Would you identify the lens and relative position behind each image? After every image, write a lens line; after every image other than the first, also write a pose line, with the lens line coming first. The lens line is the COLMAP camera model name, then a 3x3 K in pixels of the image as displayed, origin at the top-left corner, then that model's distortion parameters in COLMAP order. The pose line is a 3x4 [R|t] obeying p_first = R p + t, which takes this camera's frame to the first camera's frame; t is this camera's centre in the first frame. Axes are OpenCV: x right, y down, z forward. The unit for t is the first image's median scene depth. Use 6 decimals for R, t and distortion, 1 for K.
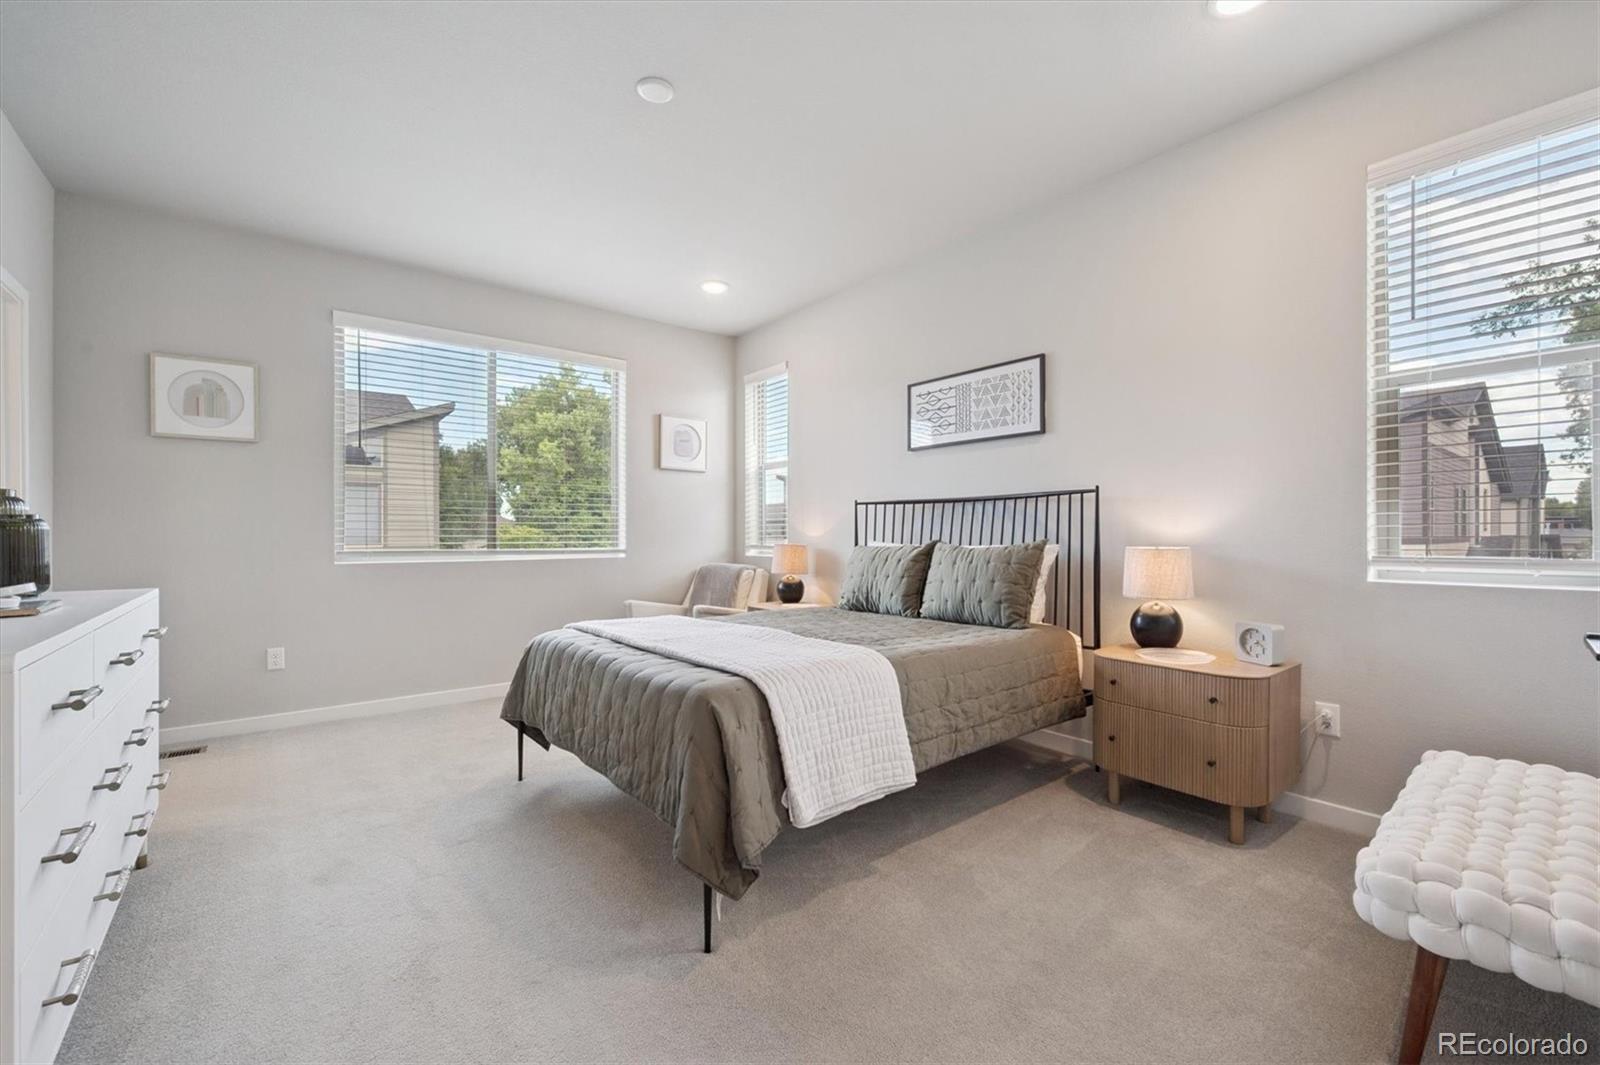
lens RADIAL K [[654.4, 0, 801.7], [0, 654.4, 525.8], [0, 0, 1]] dist [0.001532, 0.000020]
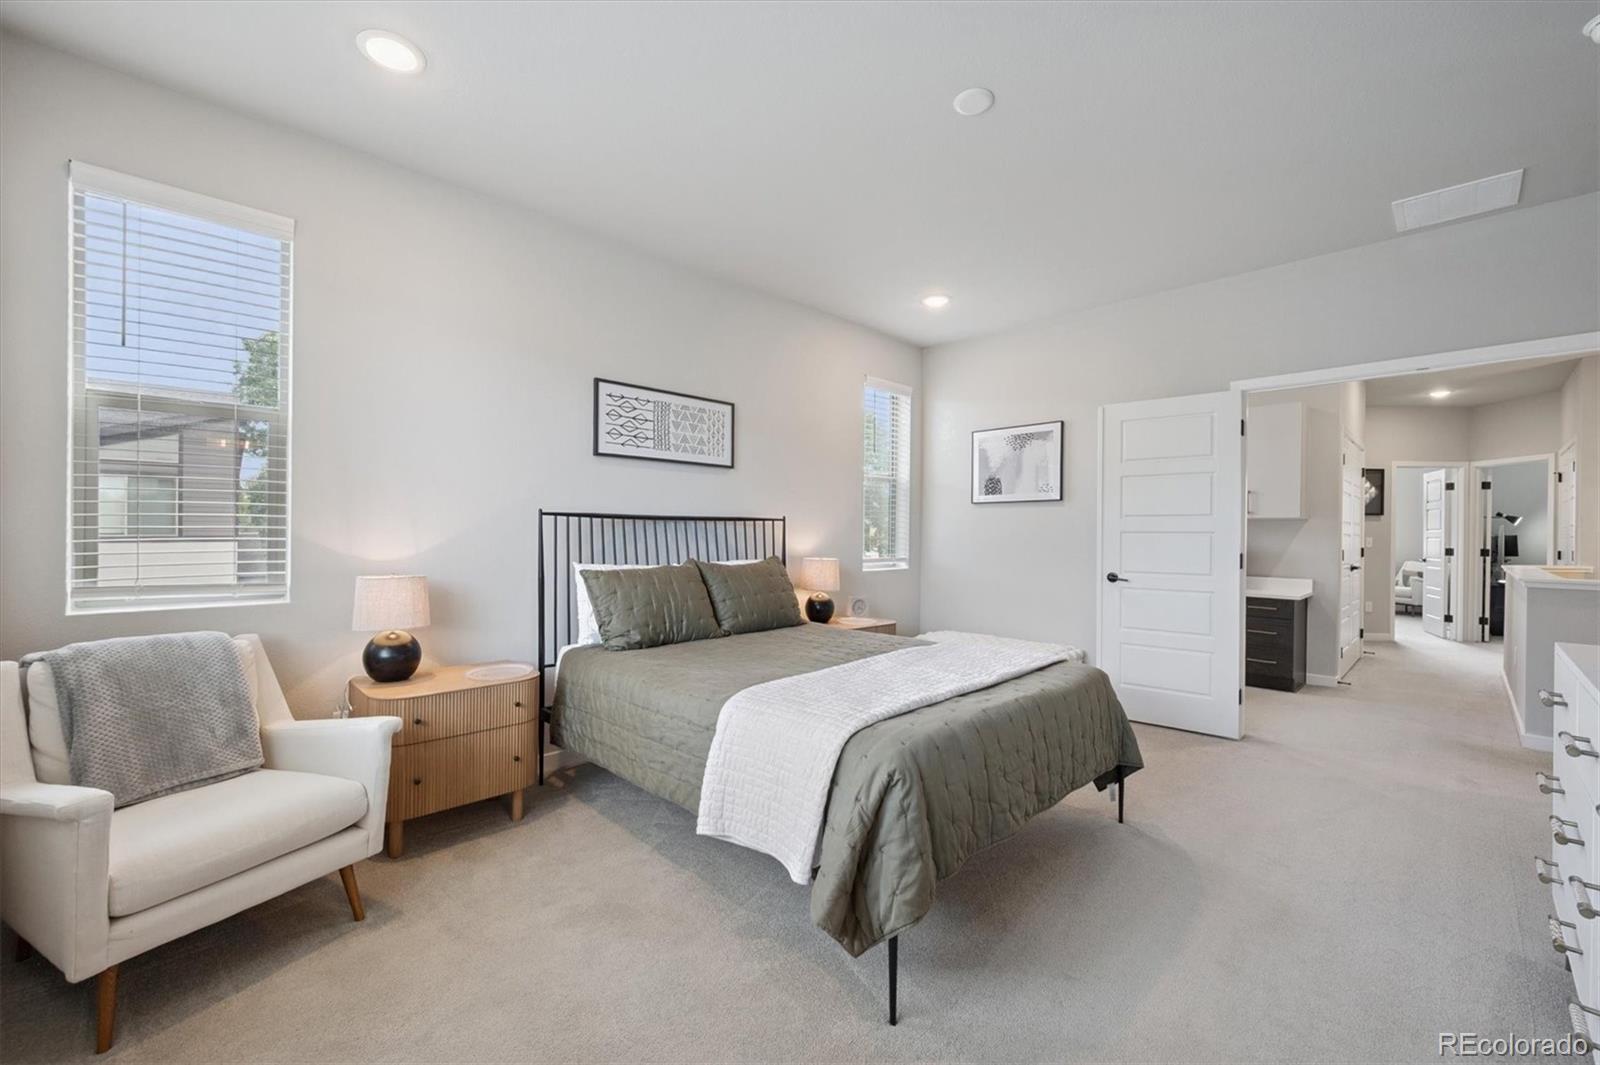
lens RADIAL K [[621.9, 0, 795.8], [0, 621.9, 543.1], [0, 0, 1]] dist [-0.000829, -0.000299]
pose [[-0.063595, 0.014628, 0.997869, -0.746163], [0.007141, 0.999874, -0.014203, 0.013231], [-0.997950, 0.006222, -0.063692, 0.910421]]
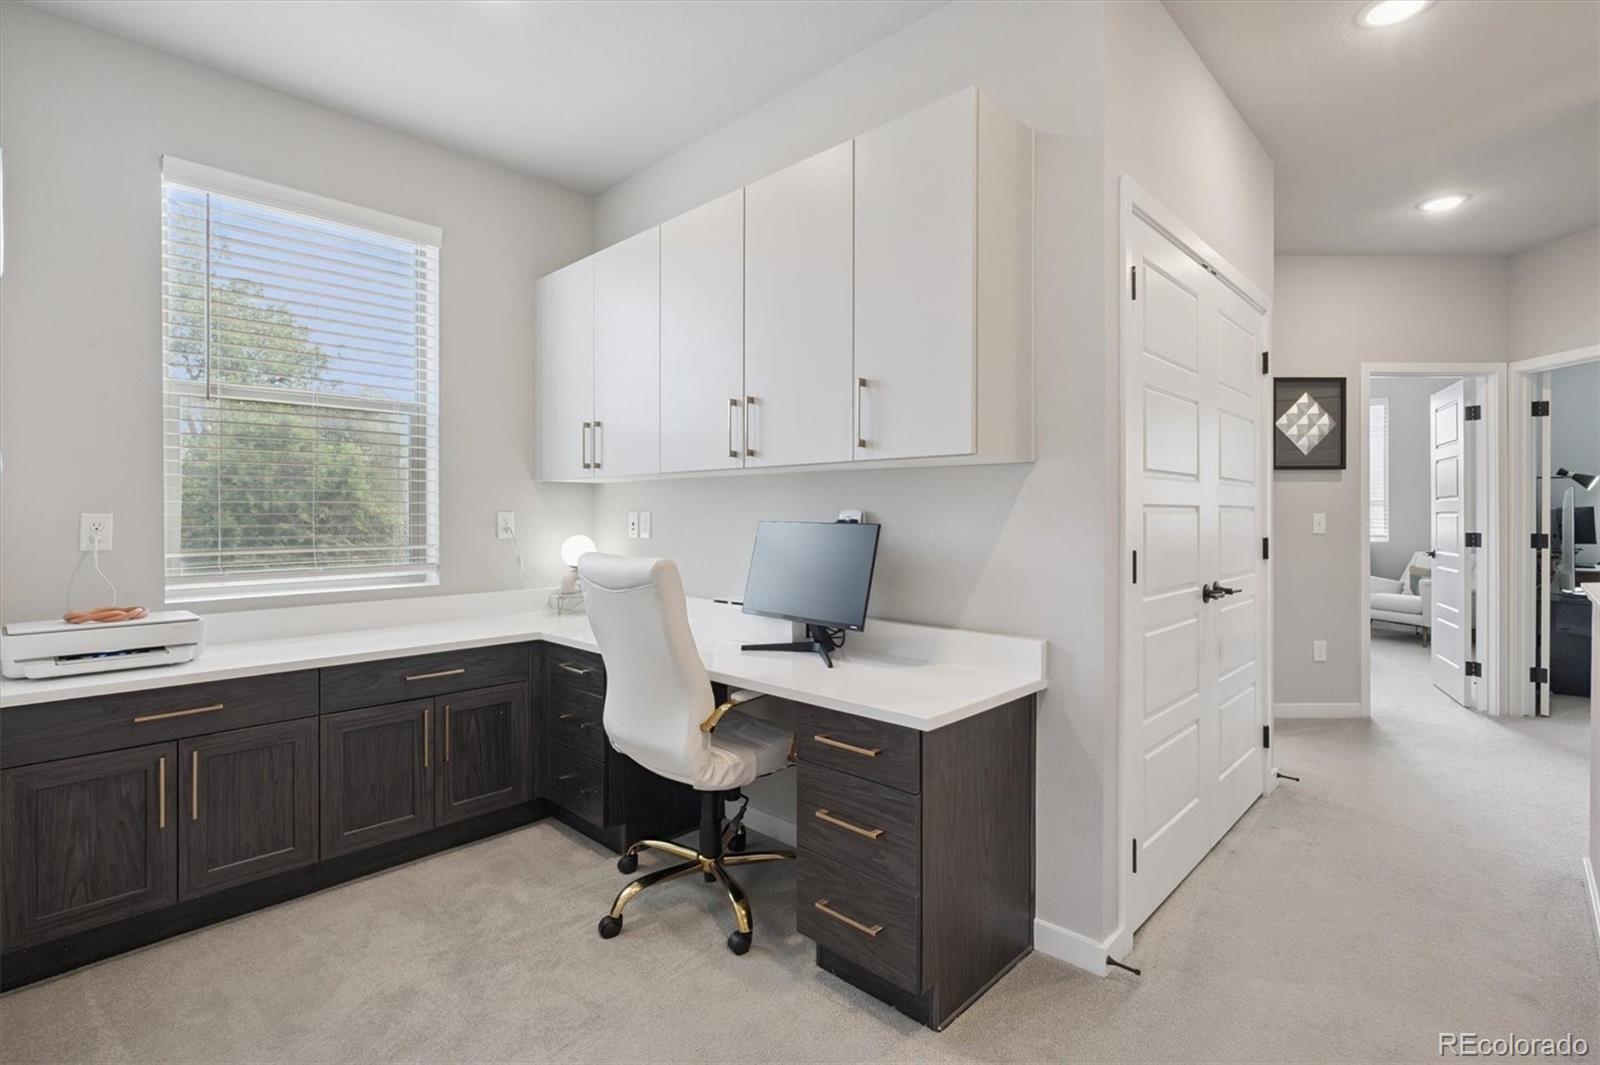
lens RADIAL K [[723.9, 0, 803.6], [0, 723.9, 529.5], [0, 0, 1]] dist [-0.001062, 0.000666]
pose [[-0.105438, 0.013611, 0.994333, -0.499037], [0.020580, 0.999722, -0.011503, 0.009621], [-0.994213, 0.019250, -0.105688, 0.597032]]
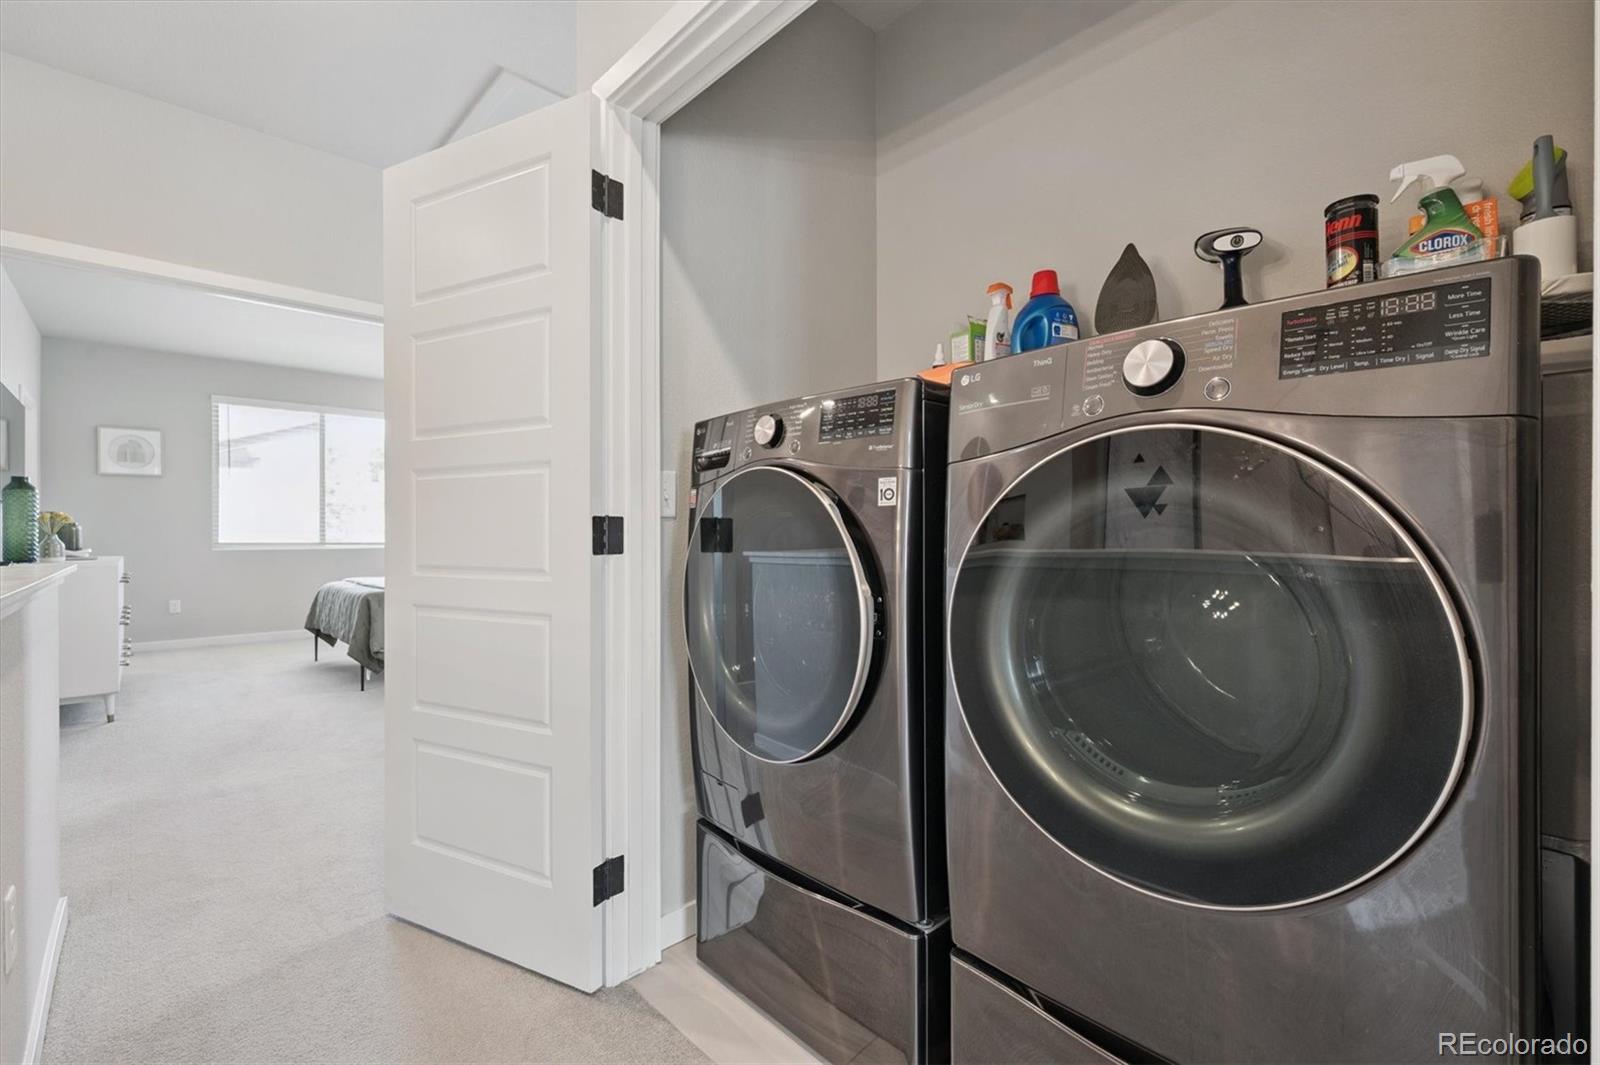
lens RADIAL K [[654.4, 0, 797.9], [0, 654.4, 539.8], [0, 0, 1]] dist [0.001532, 0.000020]
pose [[0.996482, -0.000440, 0.083804, 0.472651], [0.000572, 0.999999, -0.001551, 0.027980], [-0.083803, 0.001593, 0.996481, -0.589111]]
